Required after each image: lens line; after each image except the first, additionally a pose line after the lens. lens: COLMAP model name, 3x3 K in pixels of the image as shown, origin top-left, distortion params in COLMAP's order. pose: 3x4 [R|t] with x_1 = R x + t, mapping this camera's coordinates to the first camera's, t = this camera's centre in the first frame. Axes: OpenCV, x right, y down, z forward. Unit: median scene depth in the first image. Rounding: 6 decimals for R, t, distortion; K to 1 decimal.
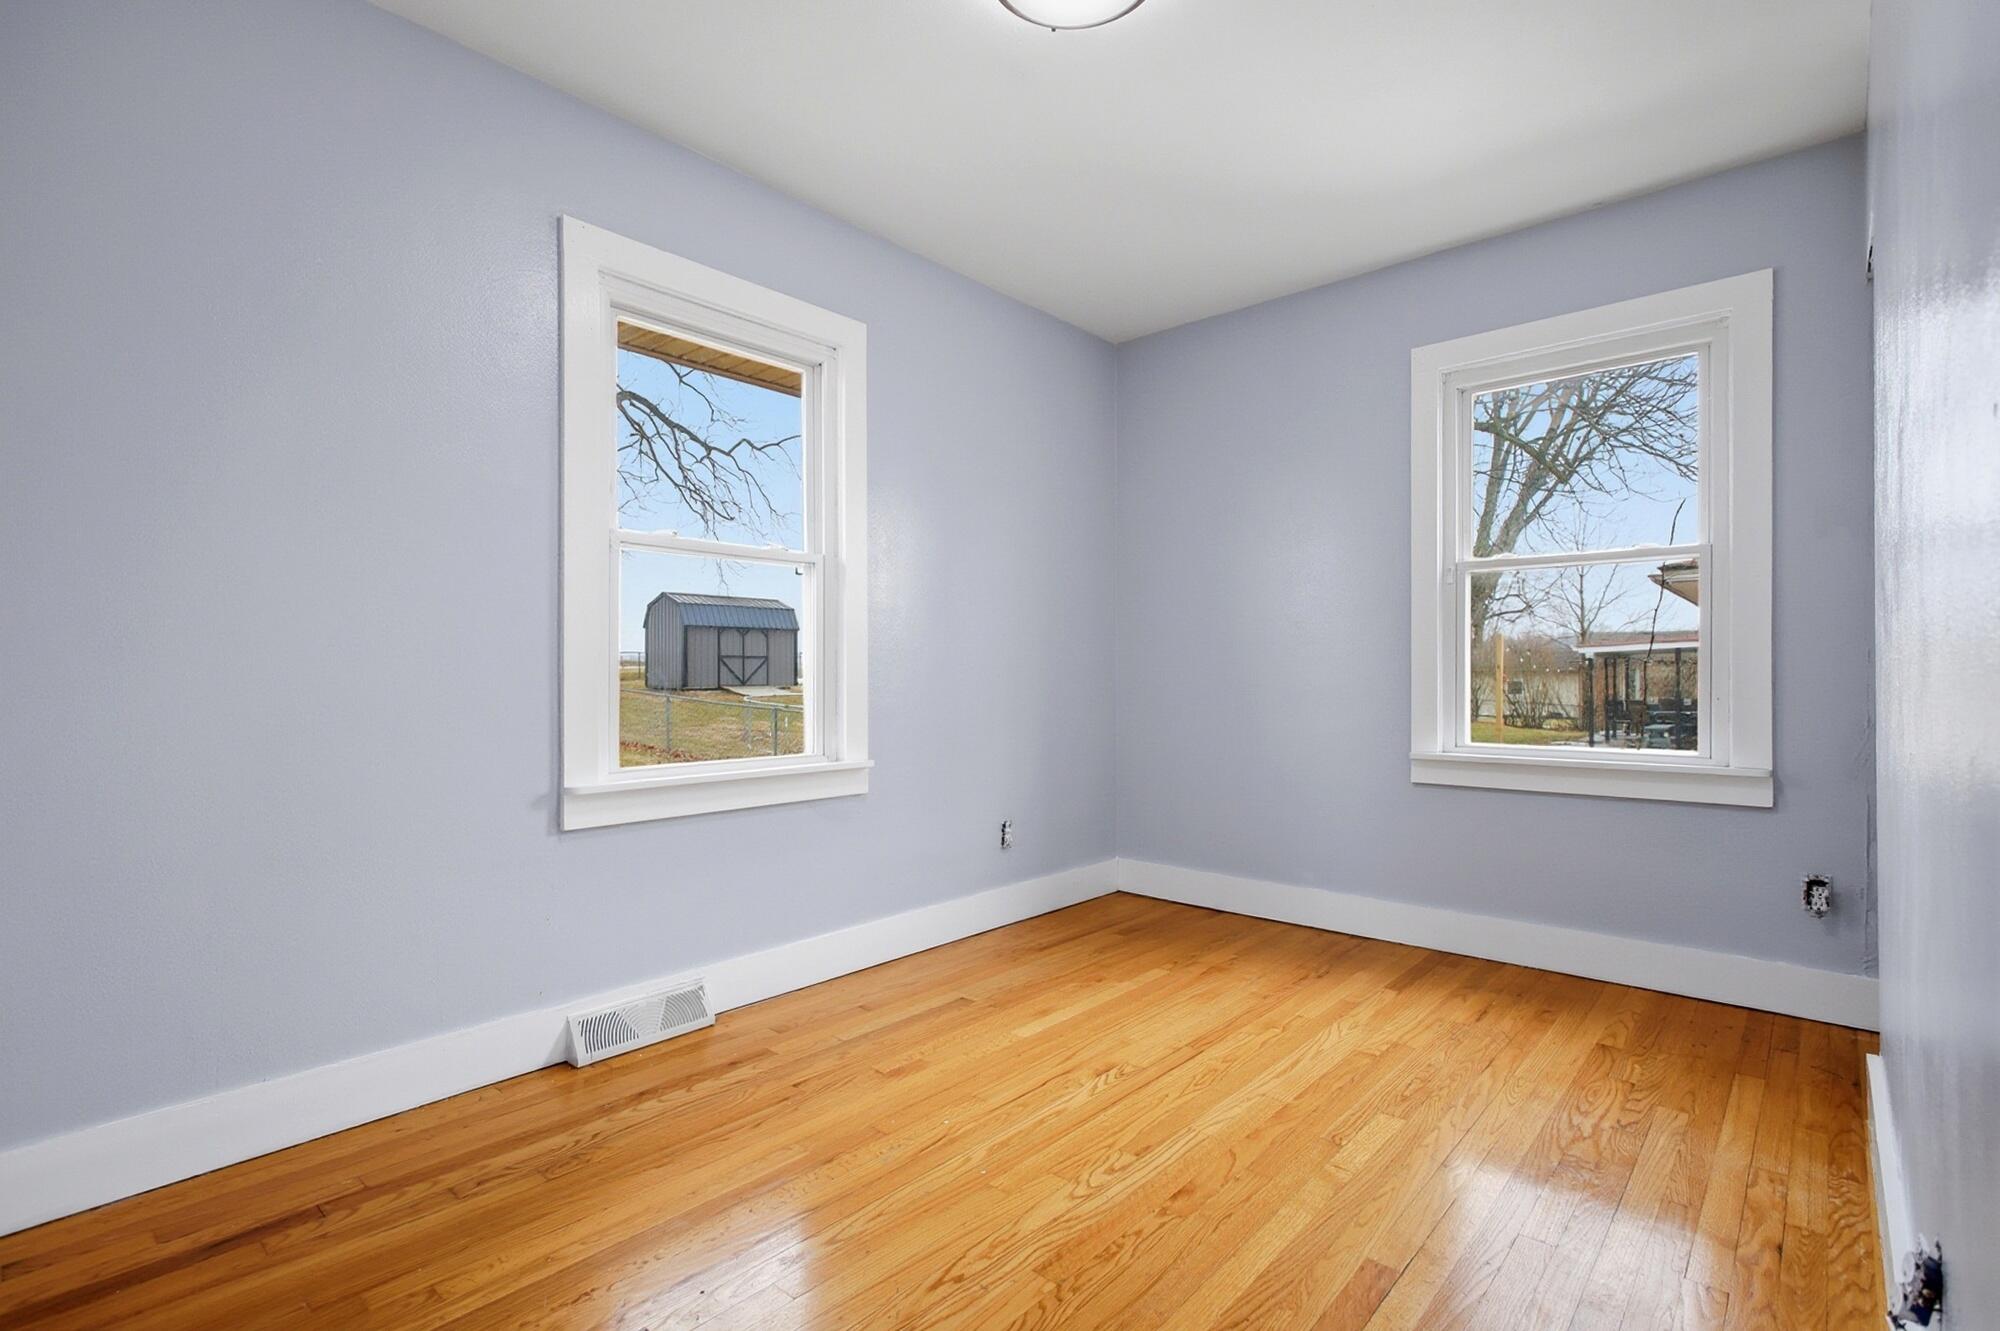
lens RADIAL K [[943.3, 0, 1004.8], [0, 943.3, 667.5], [0, 0, 1]] dist [0.000621, -0.000914]
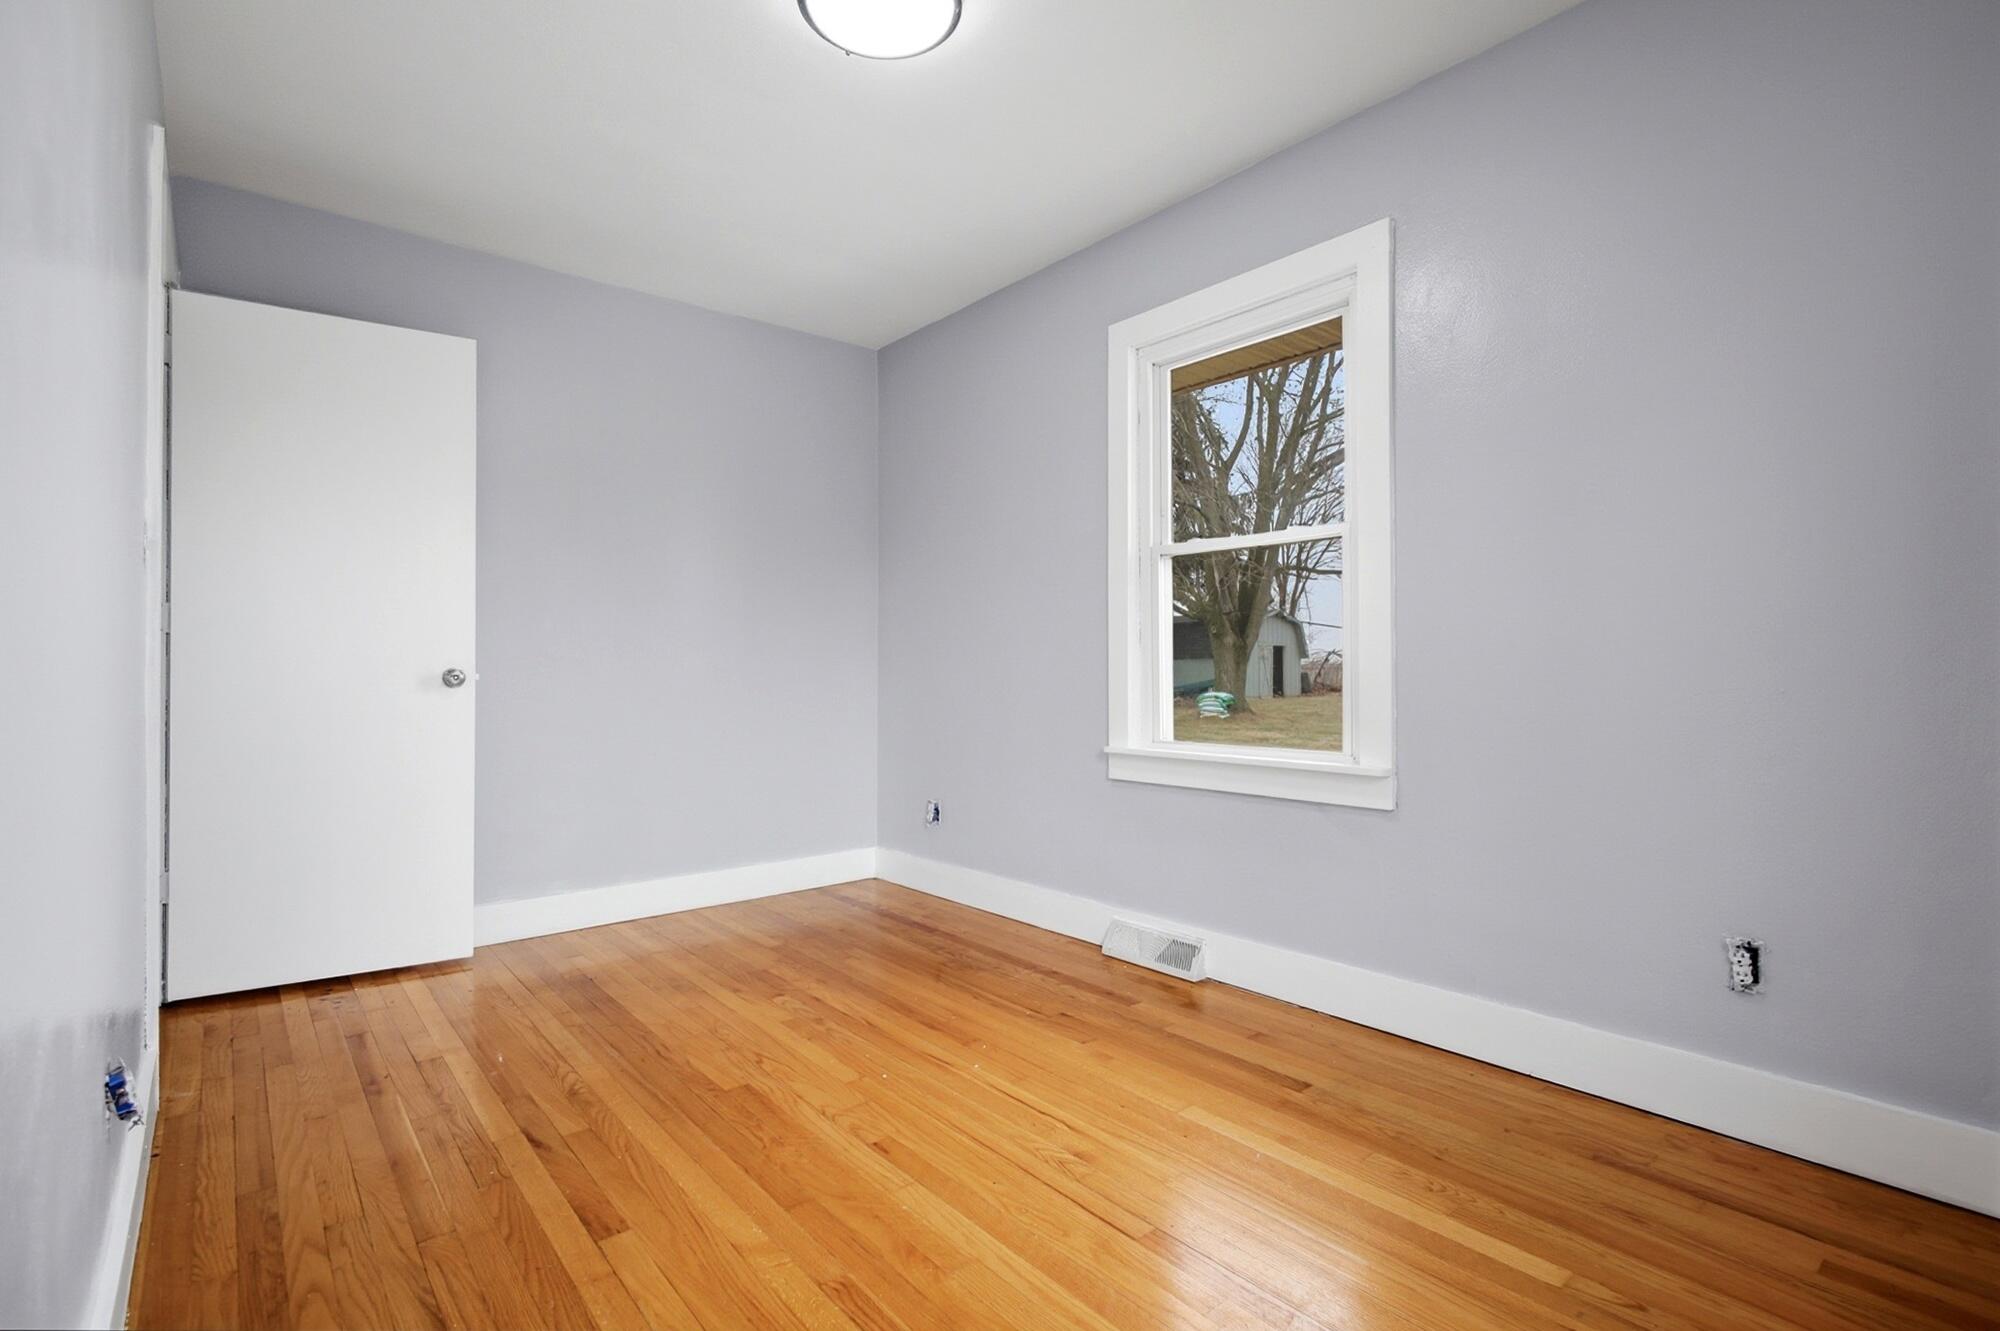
lens RADIAL K [[943.3, 0, 993.9], [0, 943.3, 675.2], [0, 0, 1]] dist [0.000621, -0.000914]
pose [[-0.156799, 0.009399, -0.987586, 0.732067], [0.013571, 0.999881, 0.007362, 0.007691], [0.987537, -0.012248, -0.156908, 0.850883]]
